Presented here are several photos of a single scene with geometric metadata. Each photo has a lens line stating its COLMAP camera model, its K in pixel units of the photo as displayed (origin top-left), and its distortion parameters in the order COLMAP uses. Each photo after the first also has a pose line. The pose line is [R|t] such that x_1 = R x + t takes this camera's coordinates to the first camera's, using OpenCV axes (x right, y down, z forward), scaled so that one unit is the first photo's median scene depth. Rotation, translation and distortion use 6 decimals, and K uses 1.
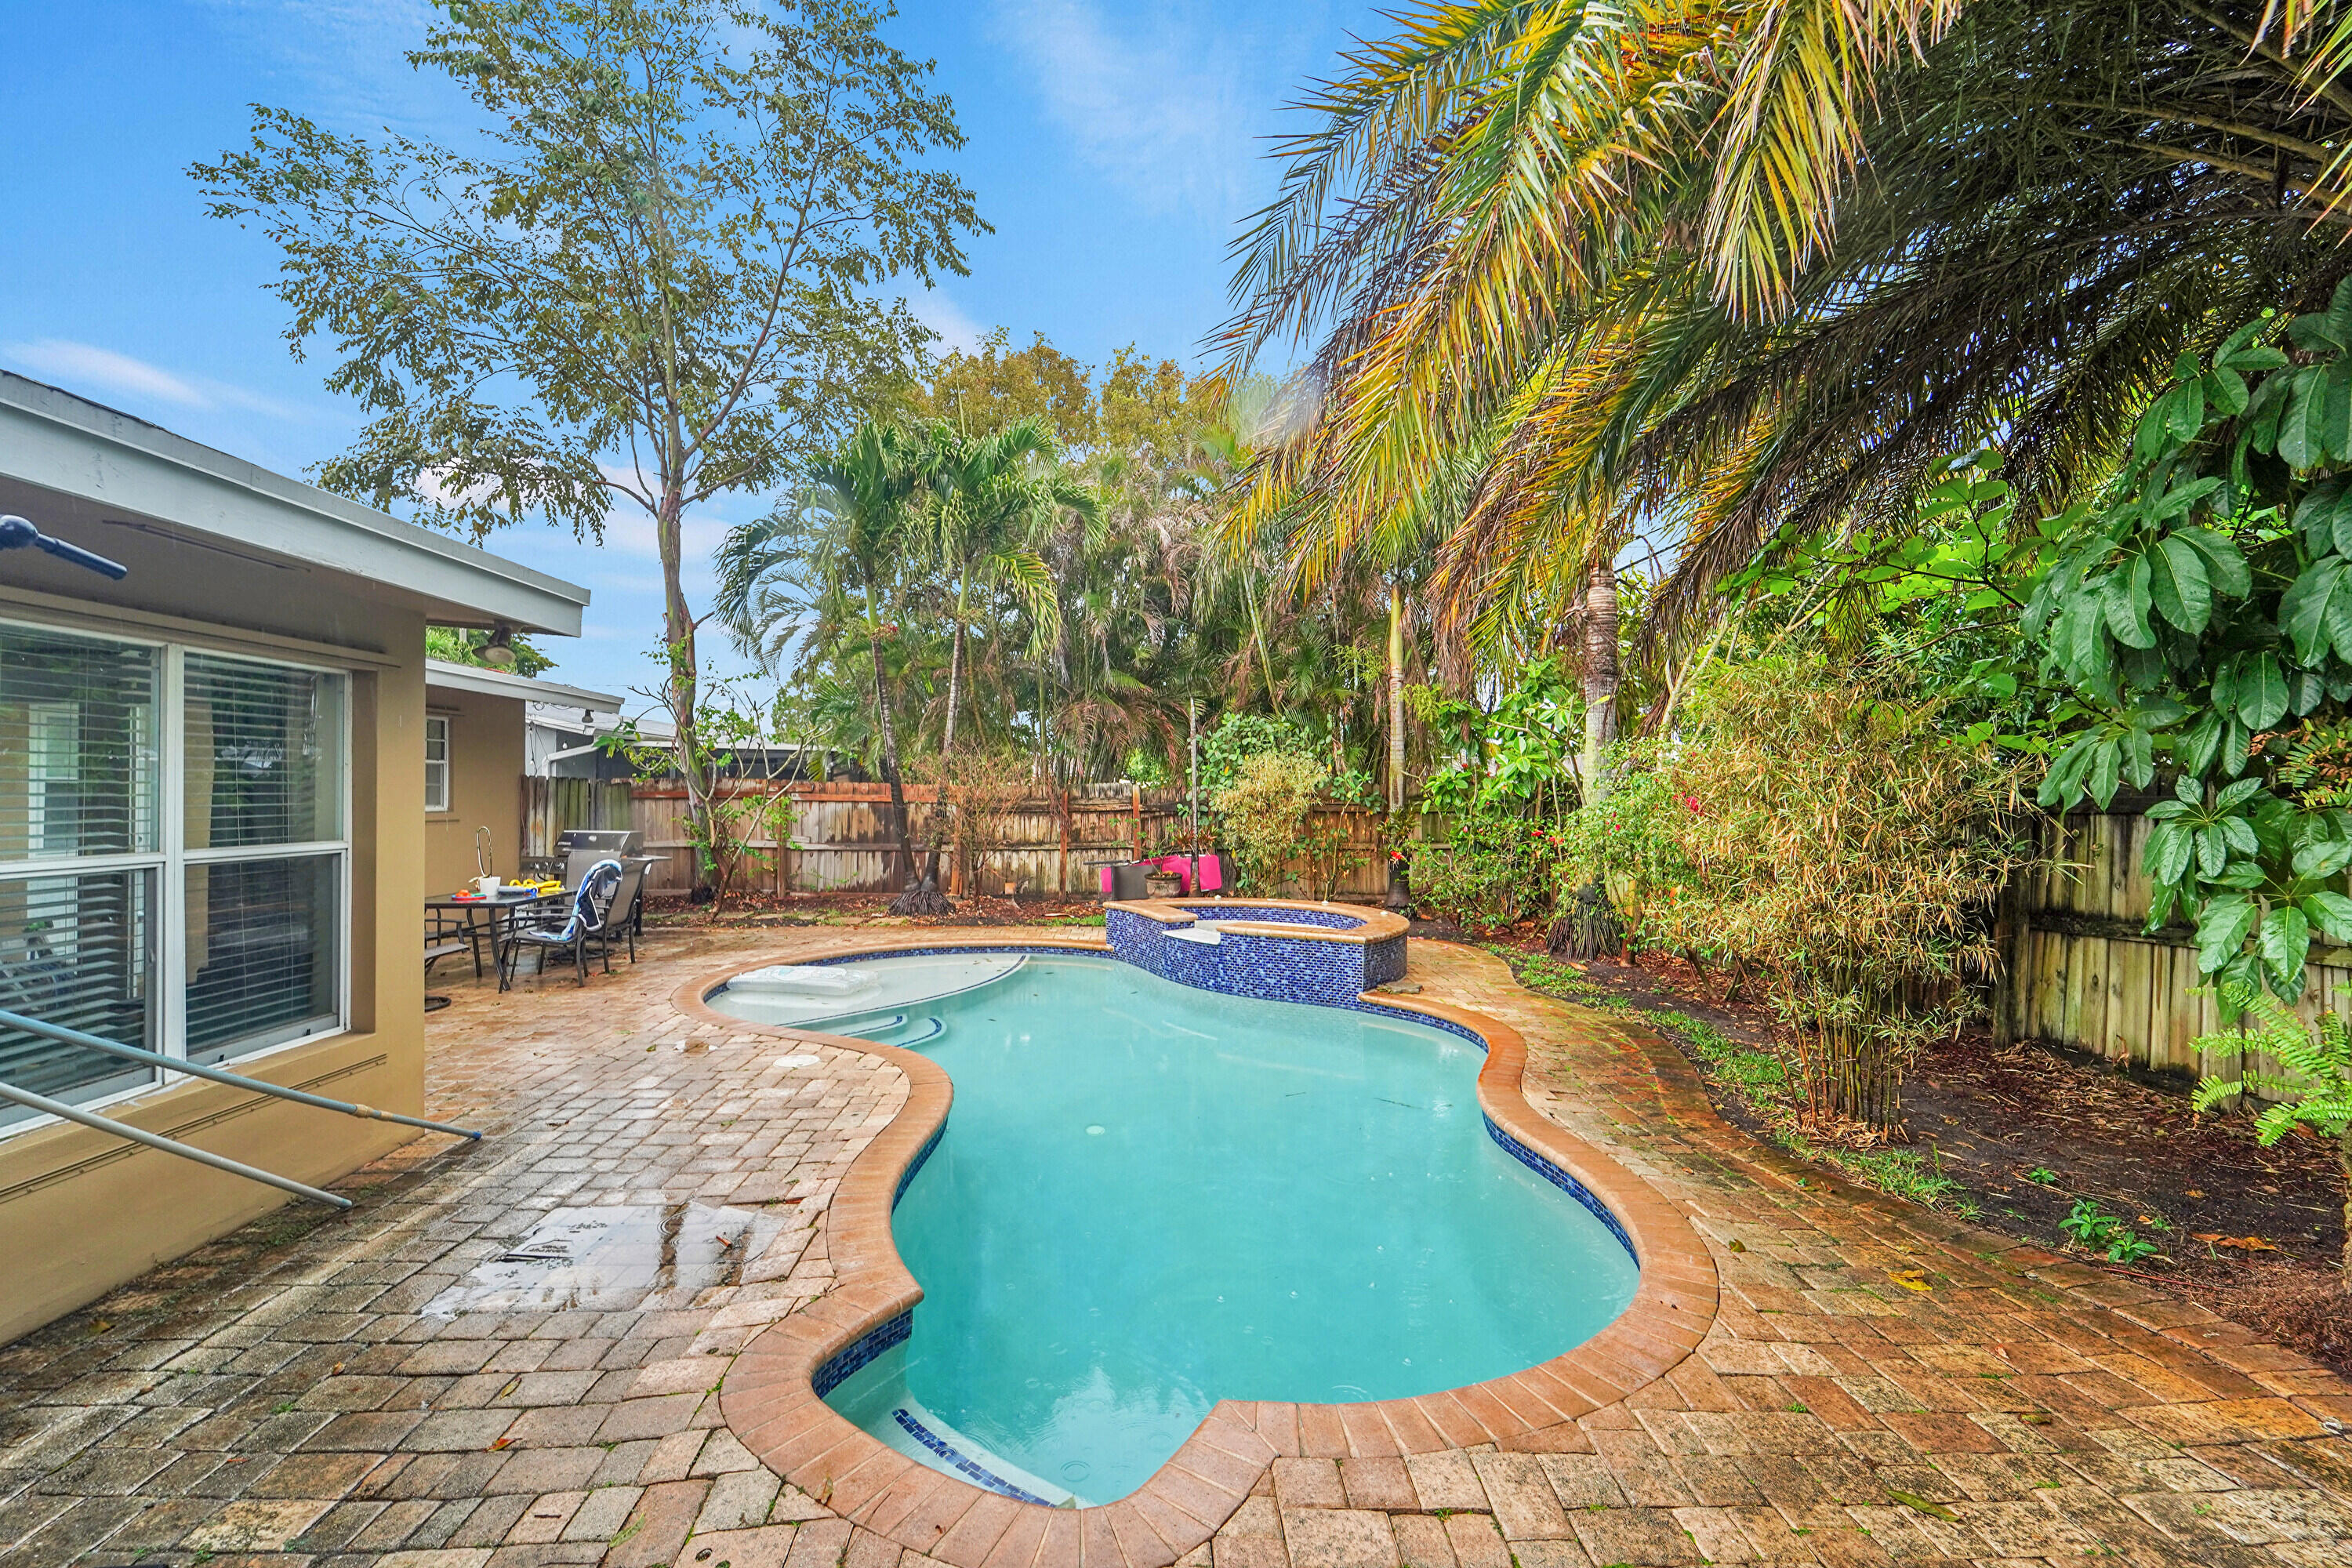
lens RADIAL K [[1017.0, 0, 1168.2], [0, 1017.0, 788.9], [0, 0, 1]] dist [0.001350, 0.000717]
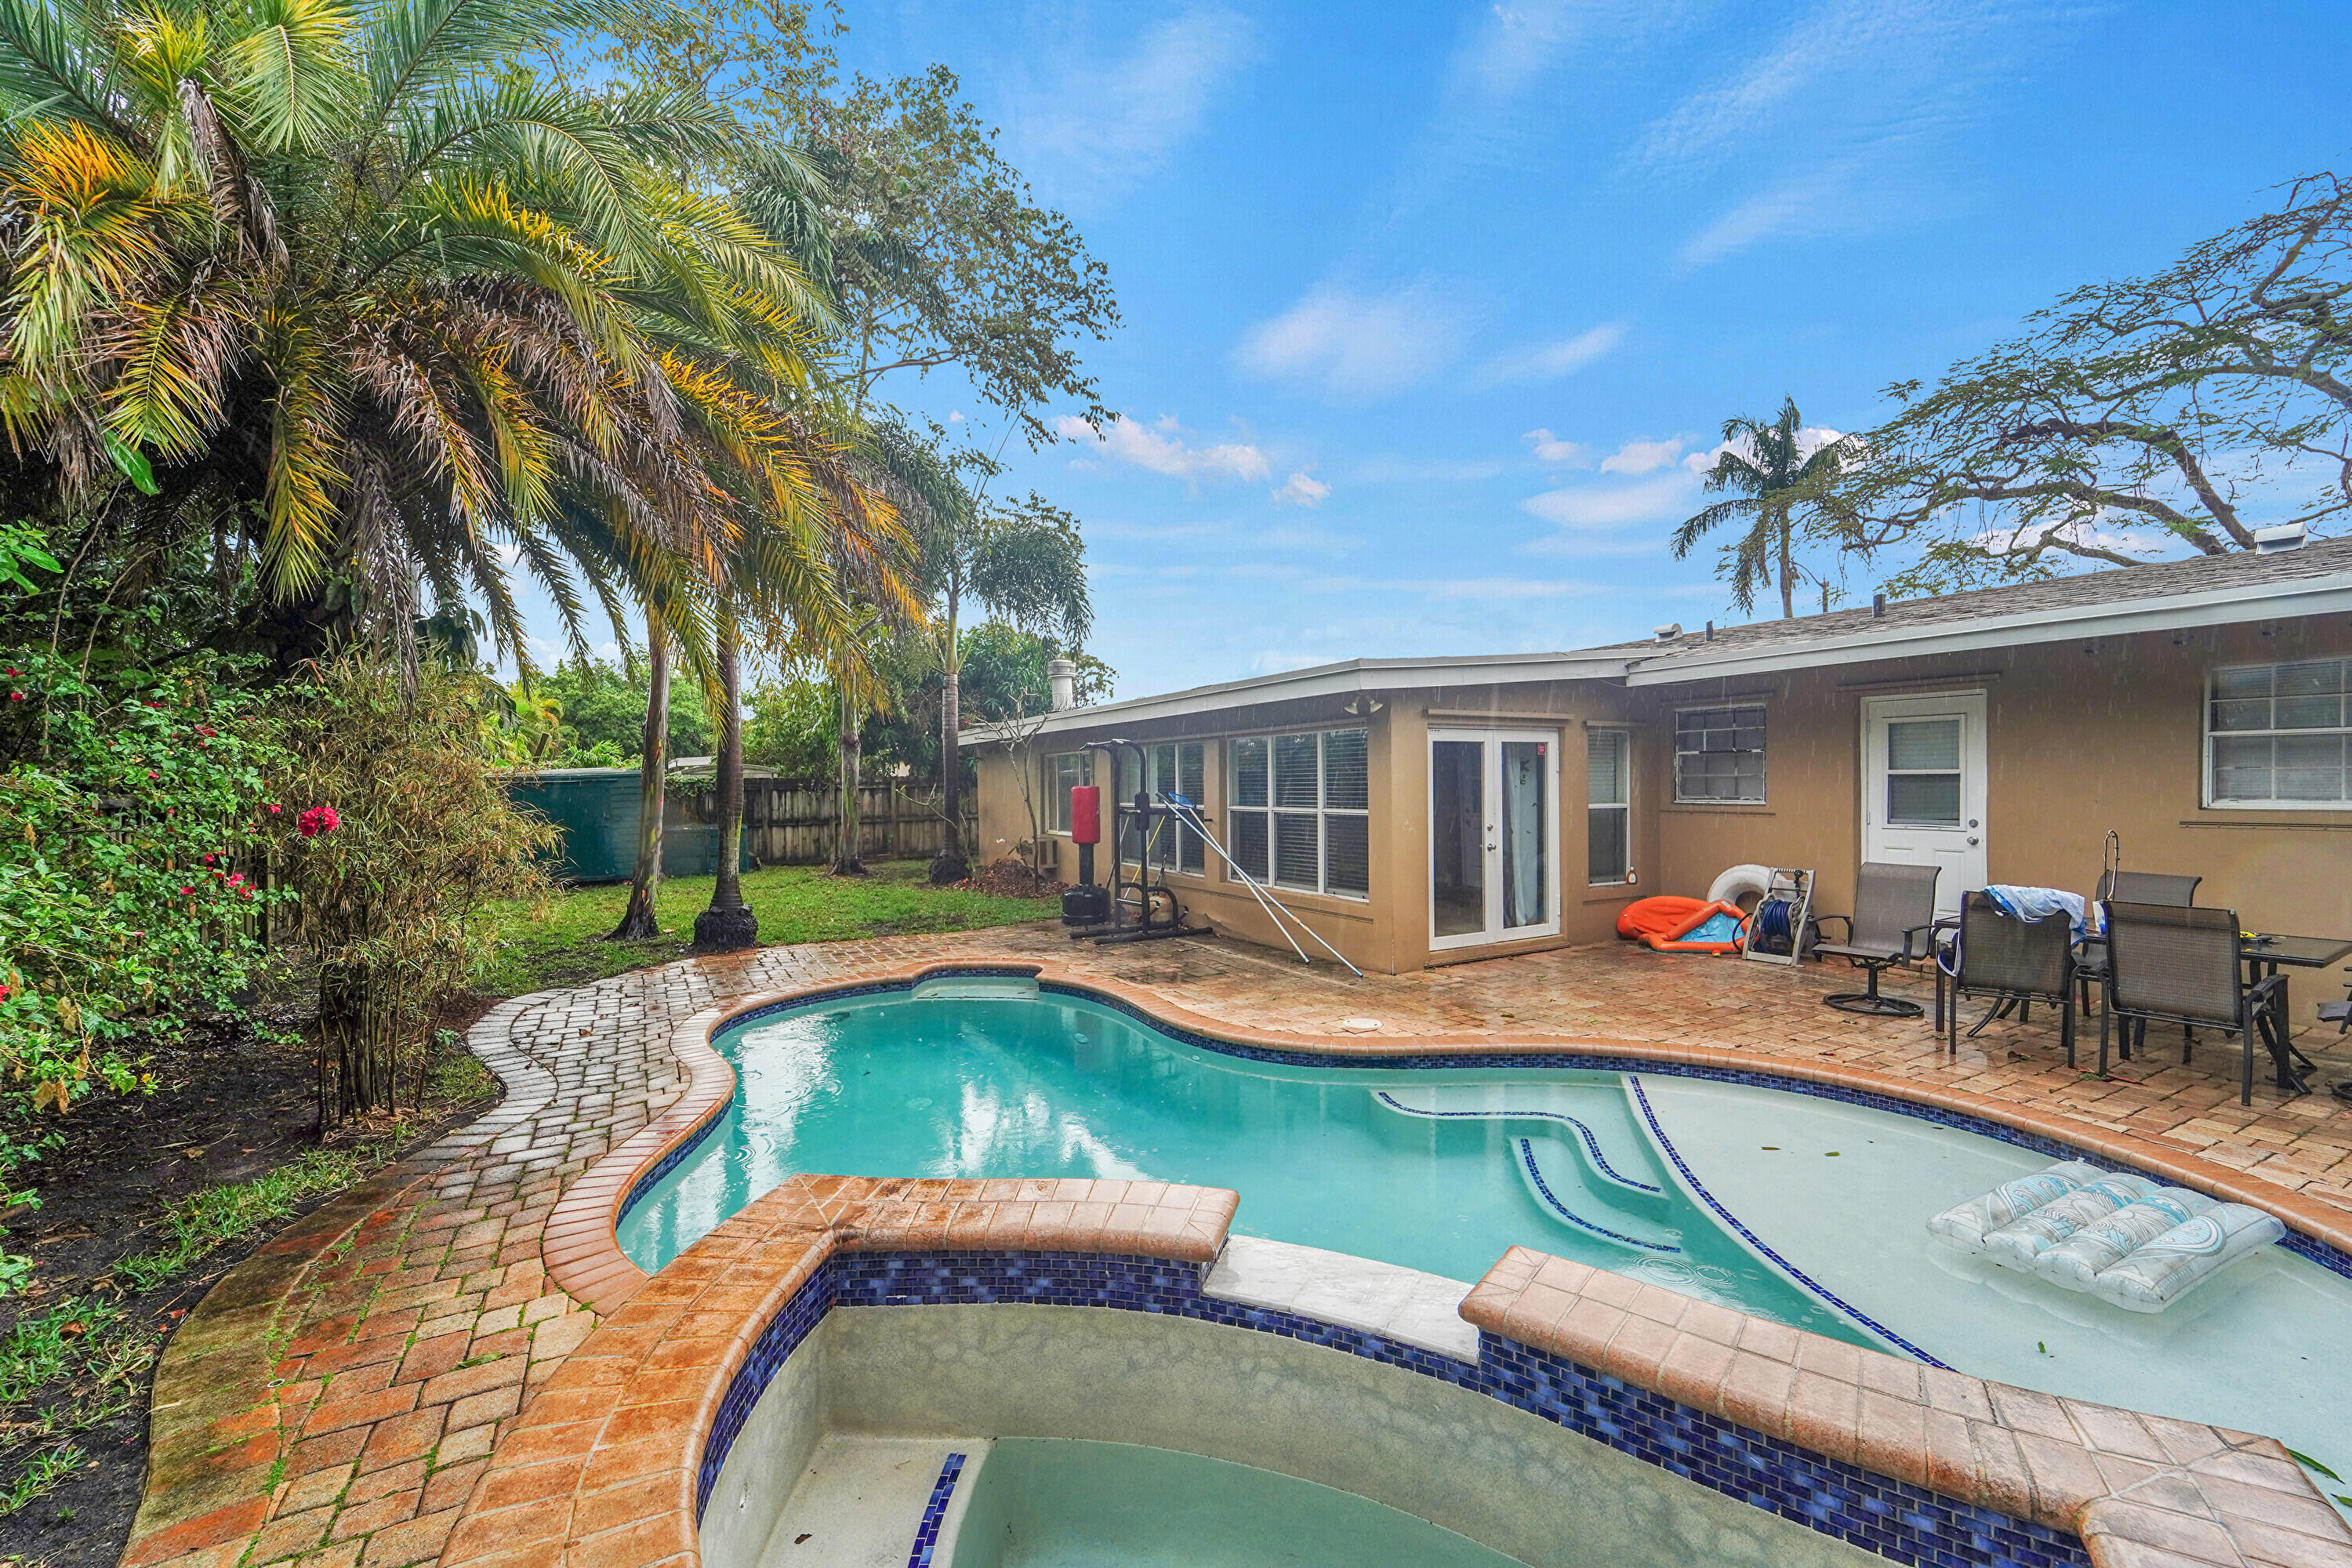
lens RADIAL K [[994.2, 0, 1176.0], [0, 994.2, 784.0], [0, 0, 1]] dist [0.001227, 0.000186]
pose [[-0.898377, 0.017029, -0.438894, 0.139596], [0.017293, 0.999845, 0.003395, -0.005803], [0.438884, -0.004540, -0.898532, 0.859862]]
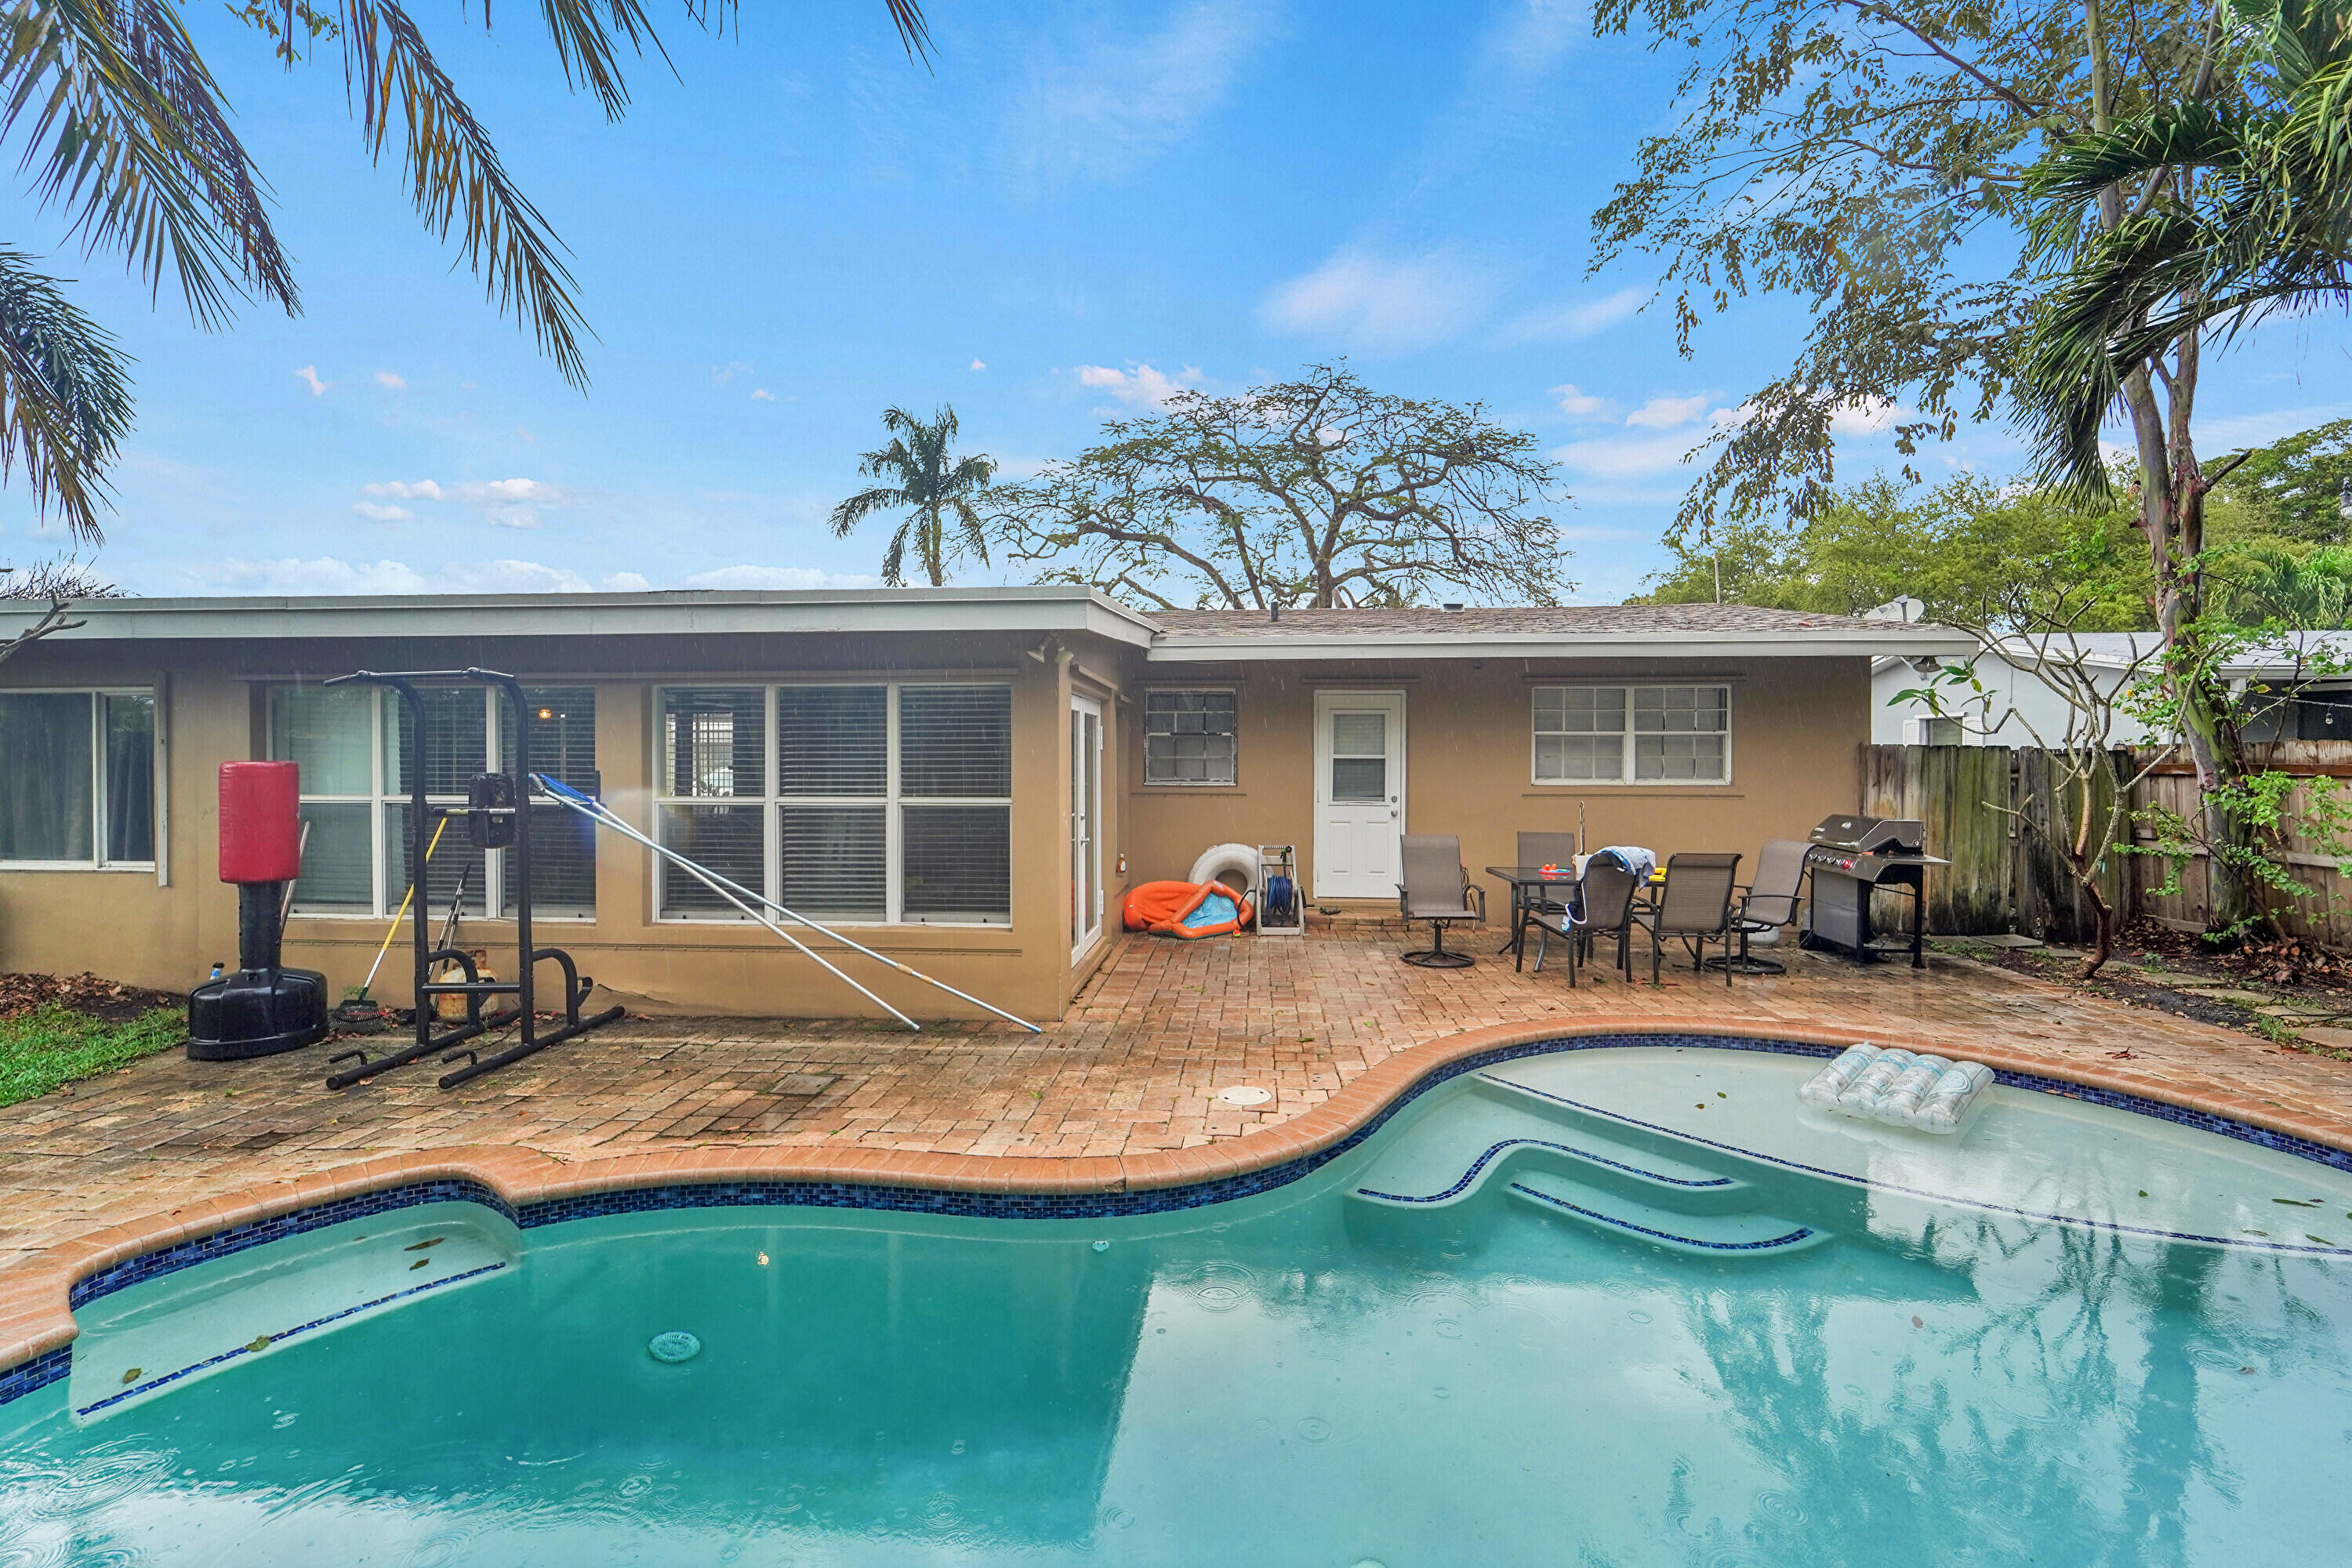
lens RADIAL K [[994.2, 0, 1176.0], [0, 994.2, 784.0], [0, 0, 1]] dist [0.001227, 0.000186]
pose [[-0.116539, 0.028597, -0.992774, 0.193753], [0.001145, 0.999589, 0.028659, -0.004297], [0.993185, 0.002204, -0.116524, 0.456340]]
